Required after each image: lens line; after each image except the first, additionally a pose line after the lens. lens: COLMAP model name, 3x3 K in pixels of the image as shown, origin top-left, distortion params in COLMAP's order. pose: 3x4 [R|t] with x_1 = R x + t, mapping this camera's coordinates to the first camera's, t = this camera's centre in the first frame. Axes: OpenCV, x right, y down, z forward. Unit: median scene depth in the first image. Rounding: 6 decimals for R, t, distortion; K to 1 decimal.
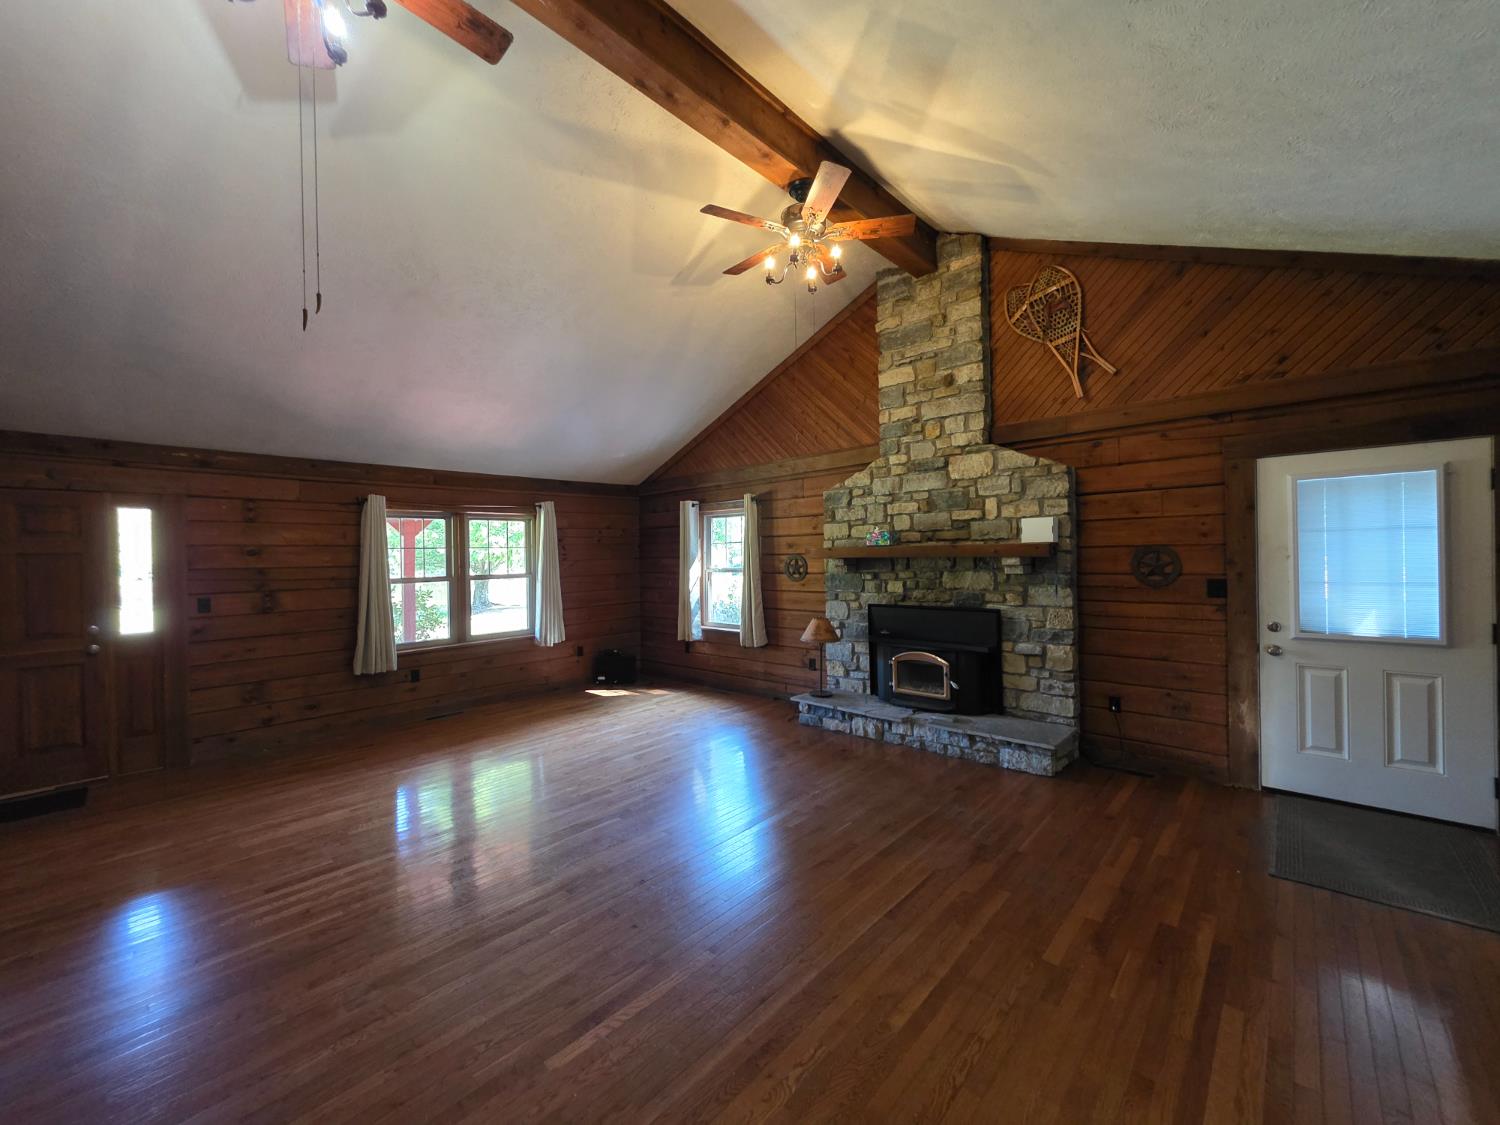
lens RADIAL K [[602.4, 0, 742.7], [0, 602.4, 557.9], [0, 0, 1]] dist [0.002635, -0.000488]
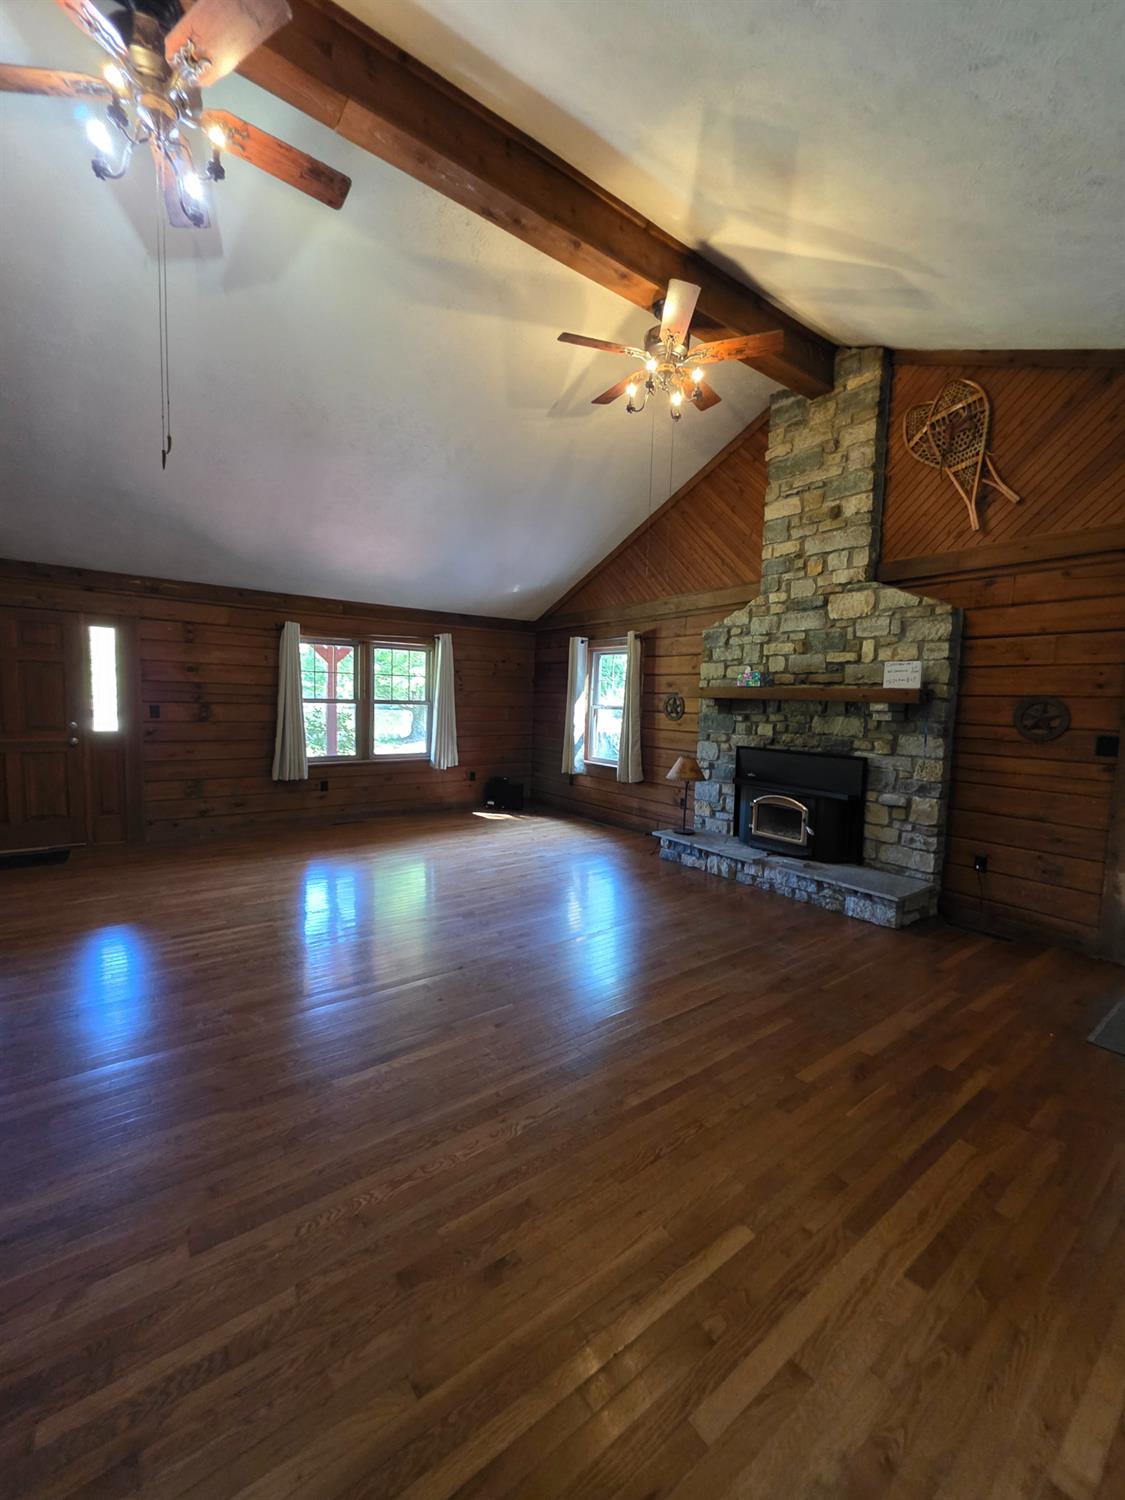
lens RADIAL K [[603.1, 0, 566.2], [0, 603.1, 750.8], [0, 0, 1]] dist [0.001485, -0.000117]
pose [[0.982563, 0.062086, -0.175257, 0.115359], [-0.047547, 0.995162, 0.085972, 0.014048], [0.179746, -0.076139, 0.980762, -0.025462]]
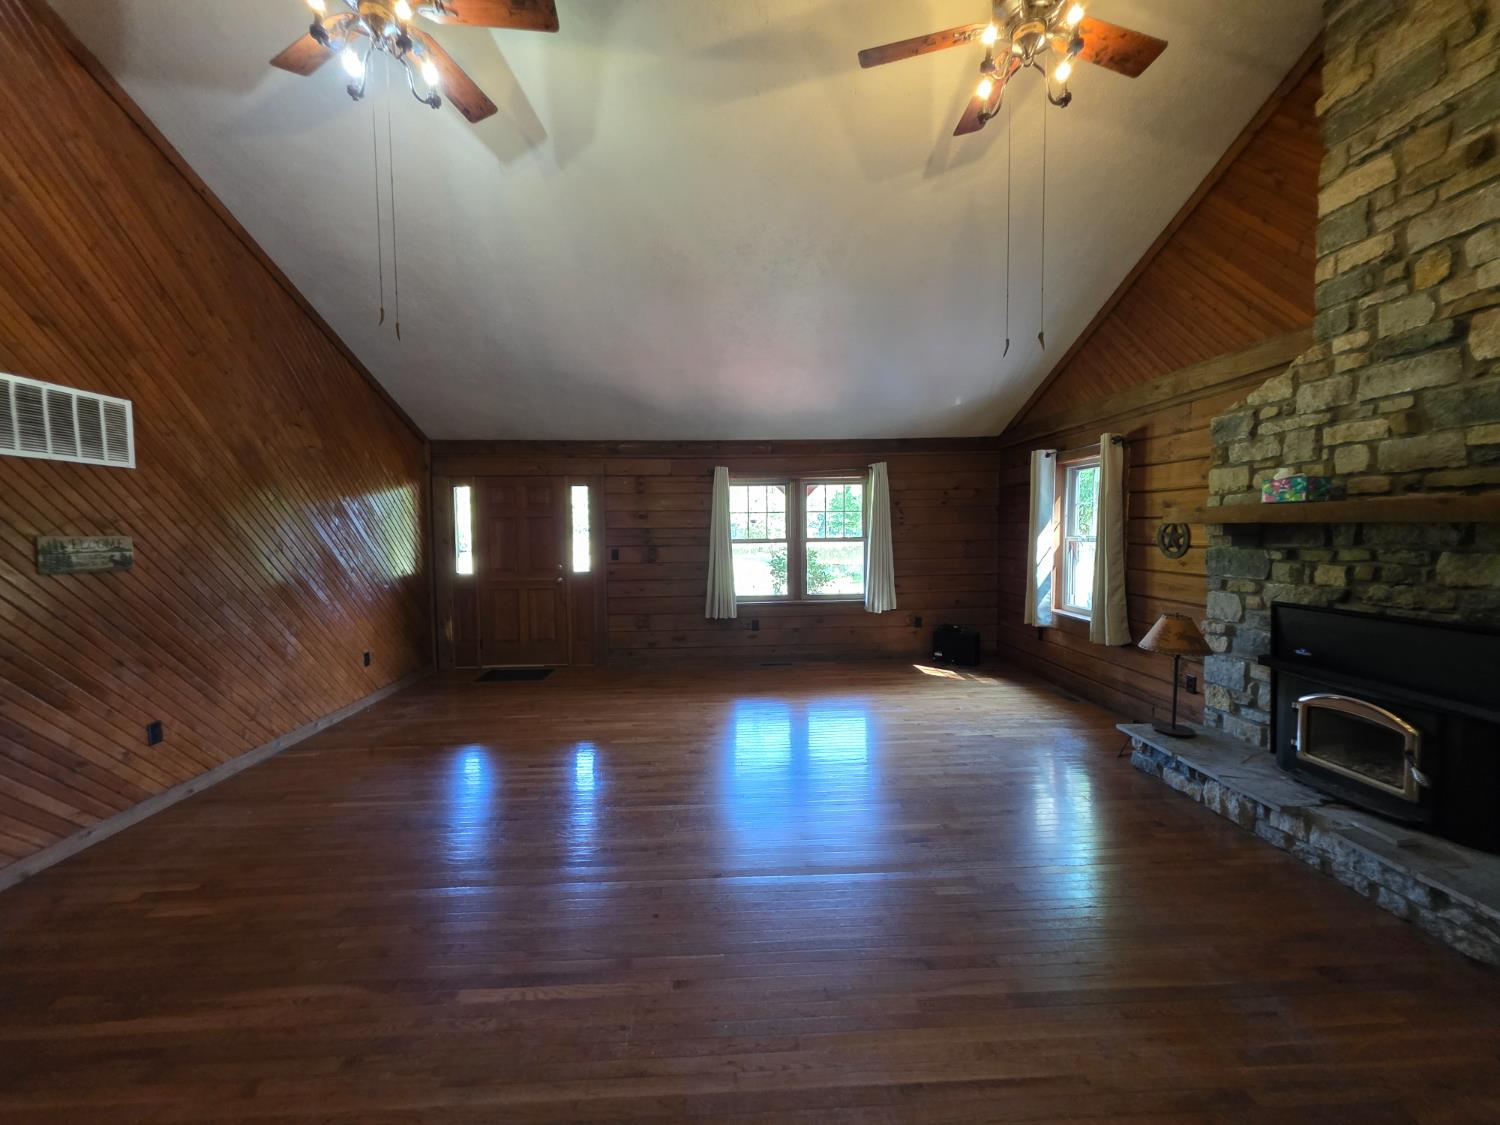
lens RADIAL K [[598.5, 0, 742.1], [0, 598.5, 557.9], [0, 0, 1]] dist [0.001006, 0.000153]
pose [[0.706876, 0.046701, -0.705794, 0.273917], [-0.004730, 0.998108, 0.061305, 0.000175], [0.707322, -0.039997, 0.705759, 0.233967]]
